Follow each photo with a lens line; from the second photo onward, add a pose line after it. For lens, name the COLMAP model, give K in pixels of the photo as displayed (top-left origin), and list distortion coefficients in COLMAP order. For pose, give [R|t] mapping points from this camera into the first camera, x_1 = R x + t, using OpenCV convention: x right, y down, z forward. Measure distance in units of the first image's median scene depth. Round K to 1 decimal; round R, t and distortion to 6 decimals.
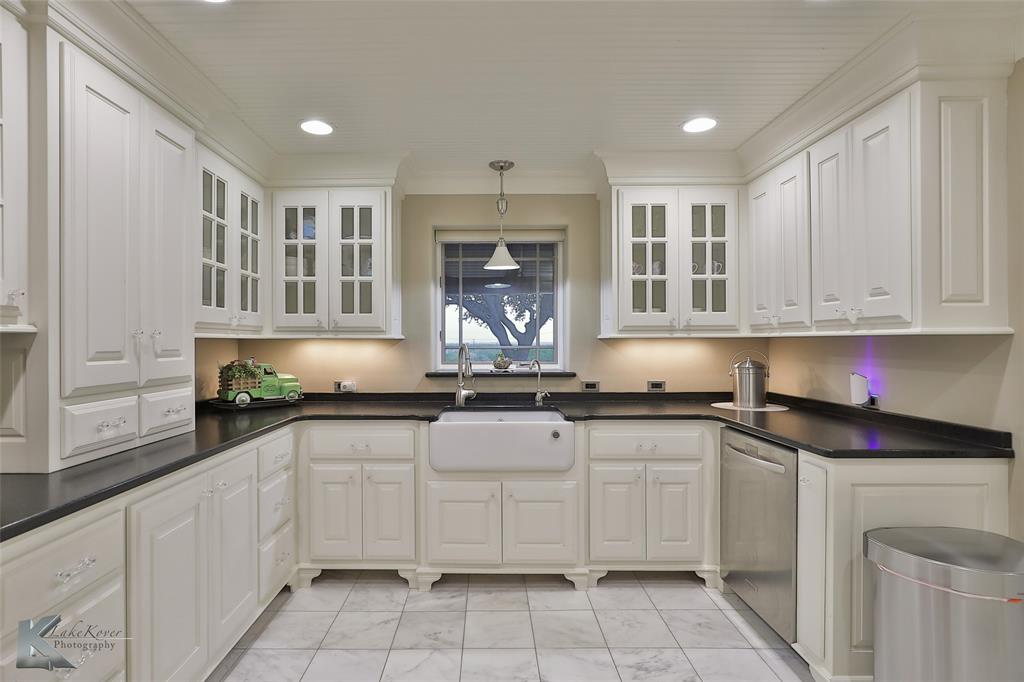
lens RADIAL K [[497.7, 0, 515.1], [0, 497.7, 337.0], [0, 0, 1]] dist [-0.004549, 0.000142]
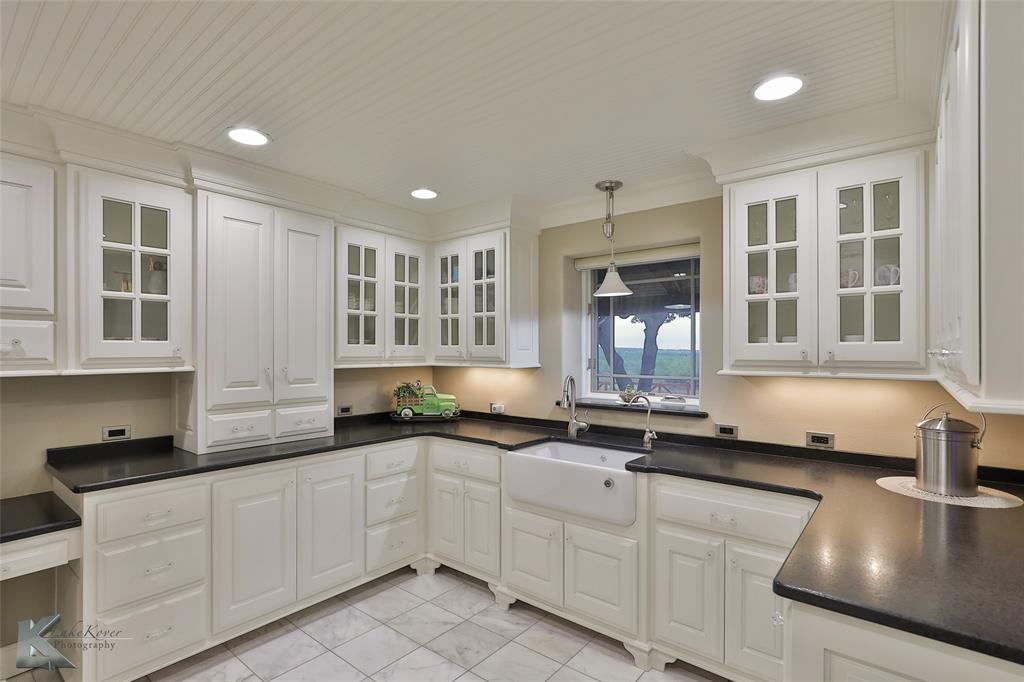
lens RADIAL K [[497.7, 0, 514.3], [0, 497.7, 349.3], [0, 0, 1]] dist [-0.004549, 0.000142]
pose [[0.780474, 0.003037, -0.625181, 0.438219], [-0.001554, 0.999995, 0.002917, -0.041099], [0.625186, -0.001305, 0.780474, 0.165812]]
